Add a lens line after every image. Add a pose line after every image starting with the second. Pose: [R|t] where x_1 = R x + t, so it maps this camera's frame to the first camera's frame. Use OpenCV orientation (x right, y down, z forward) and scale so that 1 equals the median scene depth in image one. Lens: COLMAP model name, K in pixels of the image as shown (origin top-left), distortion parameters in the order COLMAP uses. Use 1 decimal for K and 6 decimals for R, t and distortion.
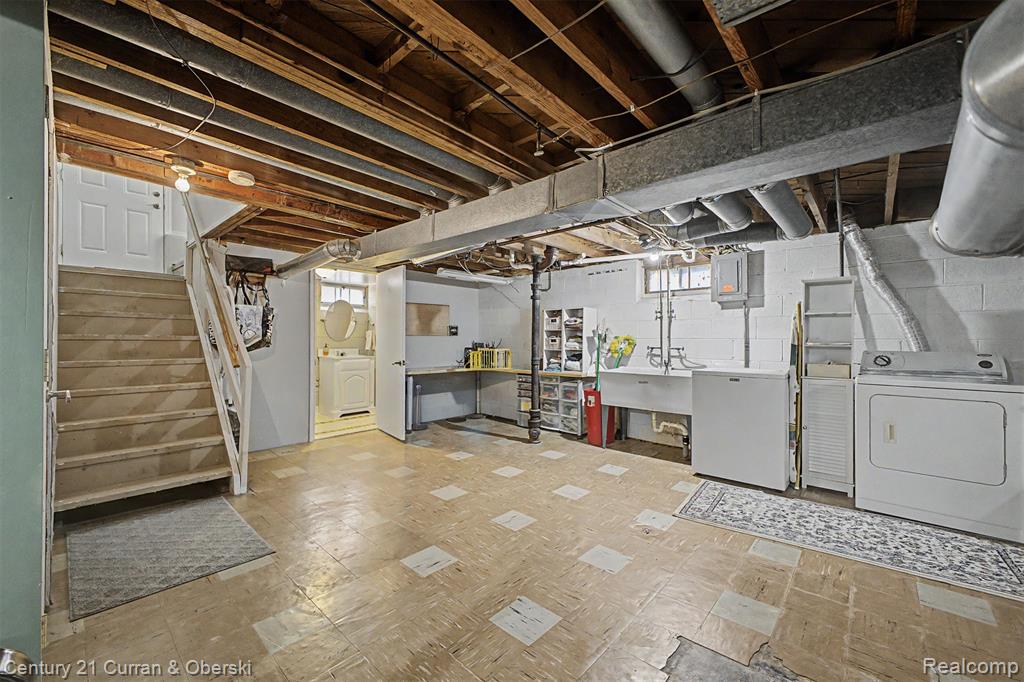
lens RADIAL K [[396.2, 0, 513.5], [0, 396.2, 335.7], [0, 0, 1]] dist [0.003955, 0.000140]
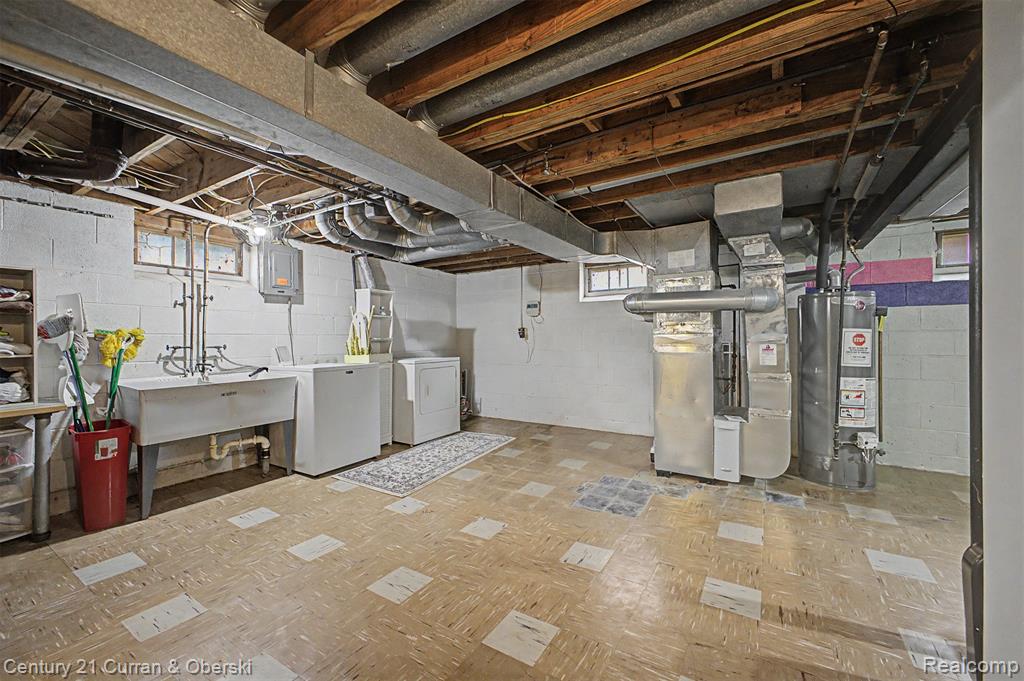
lens RADIAL K [[409.4, 0, 508.8], [0, 409.4, 335.1], [0, 0, 1]] dist [0.021574, -0.003963]
pose [[-0.167039, -0.002577, 0.985947, -0.616700], [-0.012720, 0.999919, 0.000459, 0.001485], [-0.985868, -0.012465, -0.167058, 0.736202]]
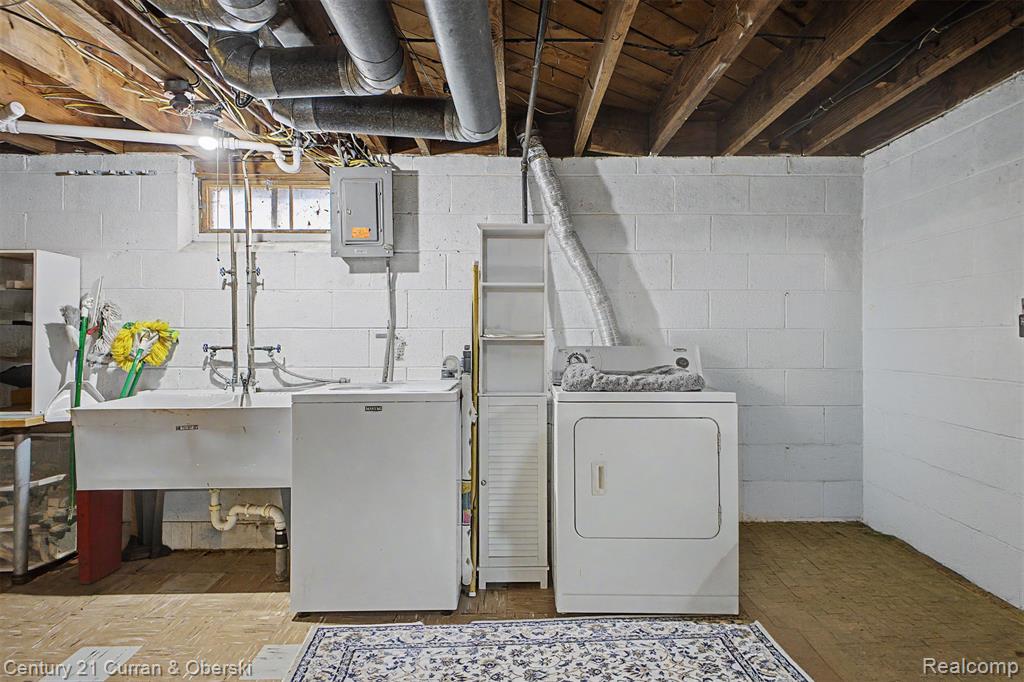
lens RADIAL K [[599.9, 0, 514.6], [0, 599.9, 345.0], [0, 0, 1]] dist [0.017464, -0.001534]
pose [[0.736222, -0.014769, 0.676579, 0.174195], [-0.002605, 0.999693, 0.024657, 0.011225], [-0.676735, -0.019916, 0.735957, 0.316561]]
